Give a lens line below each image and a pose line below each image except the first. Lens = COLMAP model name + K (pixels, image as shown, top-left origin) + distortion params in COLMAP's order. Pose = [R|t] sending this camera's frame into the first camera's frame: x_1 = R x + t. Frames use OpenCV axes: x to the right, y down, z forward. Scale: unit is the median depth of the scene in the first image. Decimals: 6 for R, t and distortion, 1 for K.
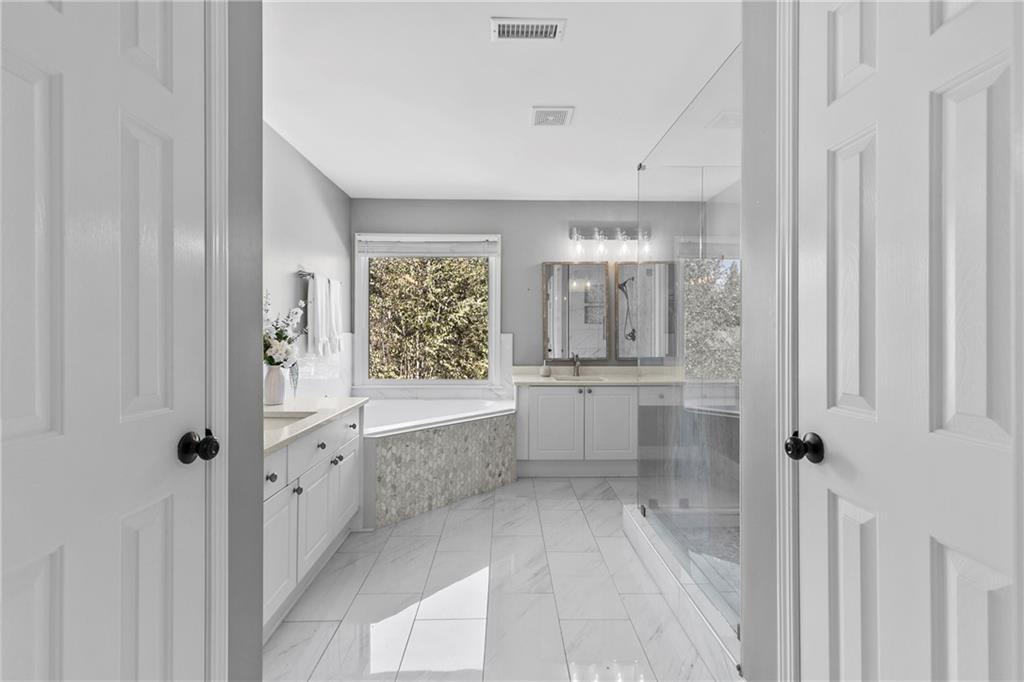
lens RADIAL K [[462.5, 0, 513.5], [0, 462.5, 336.4], [0, 0, 1]] dist [0.007323, -0.000884]
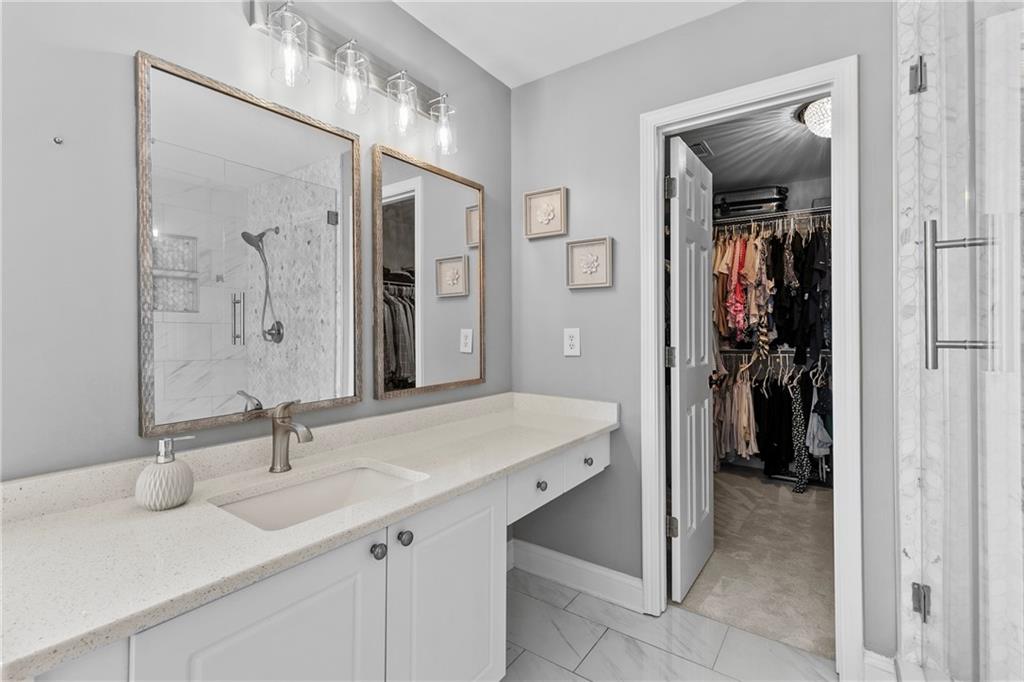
lens RADIAL K [[462.5, 0, 516.6], [0, 462.5, 335.3], [0, 0, 1]] dist [0.007323, -0.000884]
pose [[0.585572, 0.000843, 0.810620, -0.022129], [0.003789, 0.999986, -0.003777, -0.001378], [-0.810611, 0.005283, 0.585561, 0.816065]]
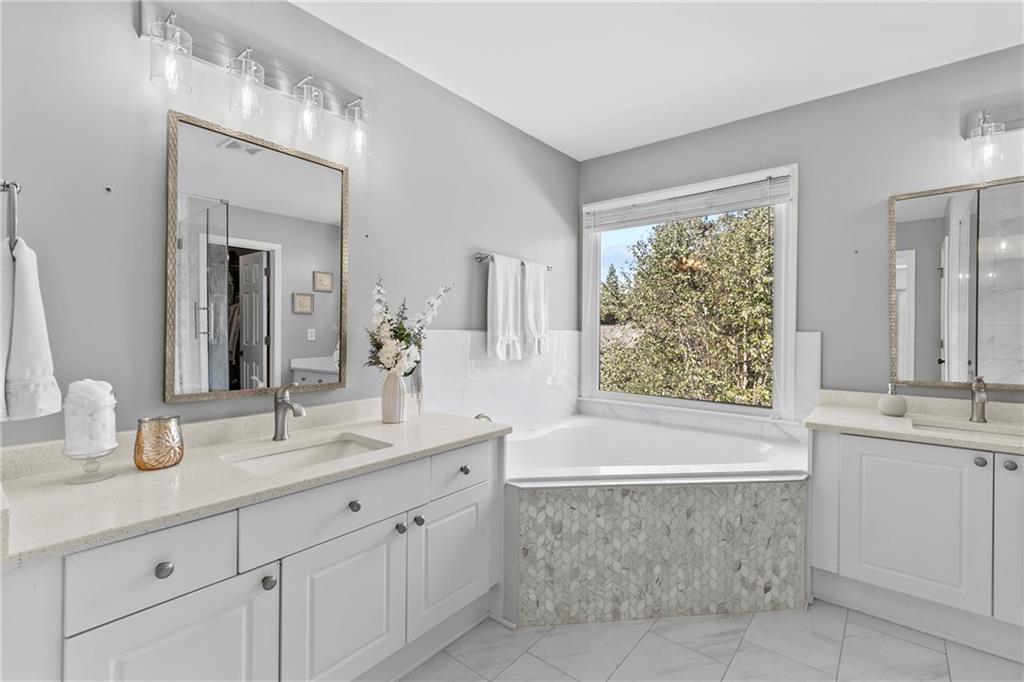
lens RADIAL K [[462.5, 0, 509.9], [0, 462.5, 334.0], [0, 0, 1]] dist [0.007323, -0.000884]
pose [[0.760578, 0.007083, -0.649207, 0.093969], [-0.008070, 0.999966, 0.001455, -0.001811], [0.649196, 0.004132, 0.760610, 0.379247]]
